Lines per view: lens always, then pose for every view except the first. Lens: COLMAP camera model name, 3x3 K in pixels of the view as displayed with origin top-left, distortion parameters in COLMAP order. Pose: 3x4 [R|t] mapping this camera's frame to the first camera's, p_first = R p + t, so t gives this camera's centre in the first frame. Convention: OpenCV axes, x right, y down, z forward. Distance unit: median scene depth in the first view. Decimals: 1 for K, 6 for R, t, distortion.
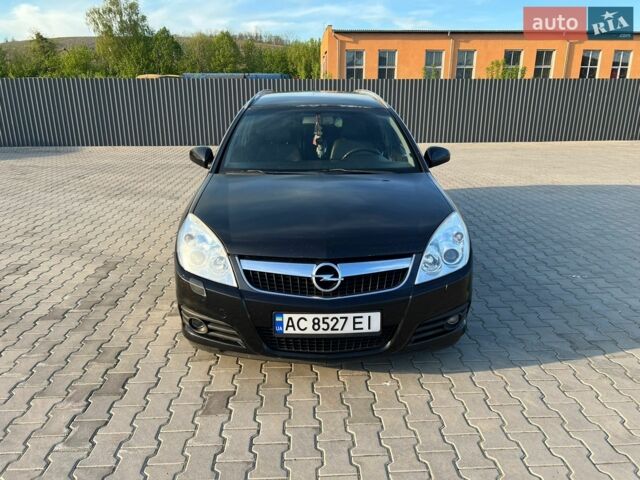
lens RADIAL K [[481.4, 0, 320.8], [0, 481.4, 243.6], [0, 0, 1]] dist [0.056629, -0.059739]
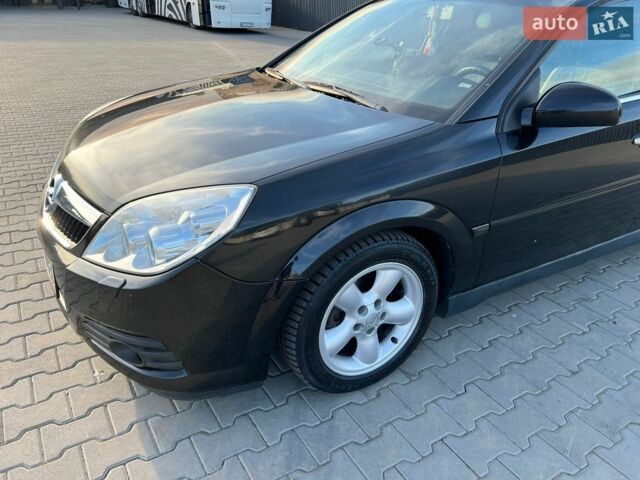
lens RADIAL K [[481.4, 0, 320.8], [0, 481.4, 243.6], [0, 0, 1]] dist [0.056629, -0.059739]
pose [[0.479330, 0.405937, -0.778112, 0.451948], [-0.297407, 0.909273, 0.291155, -0.110452], [0.825707, 0.091857, 0.556570, 0.494874]]
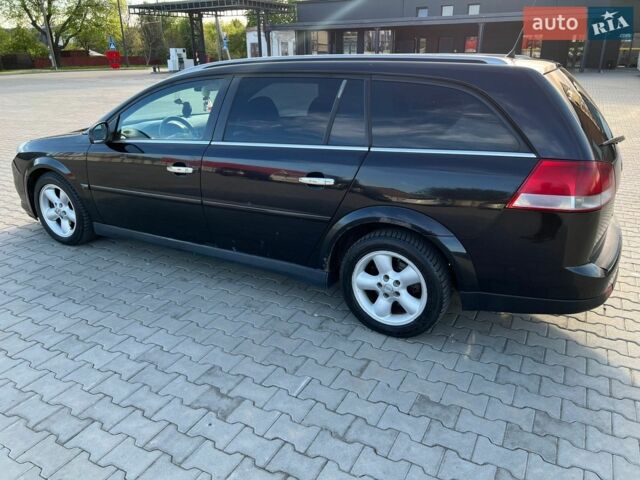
lens RADIAL K [[481.4, 0, 320.8], [0, 481.4, 243.6], [0, 0, 1]] dist [0.056629, -0.059739]
pose [[-0.516484, 0.314926, -0.796283, 0.687722], [-0.254731, 0.831309, 0.494002, -0.479163], [0.817531, 0.457982, -0.349136, 1.494400]]
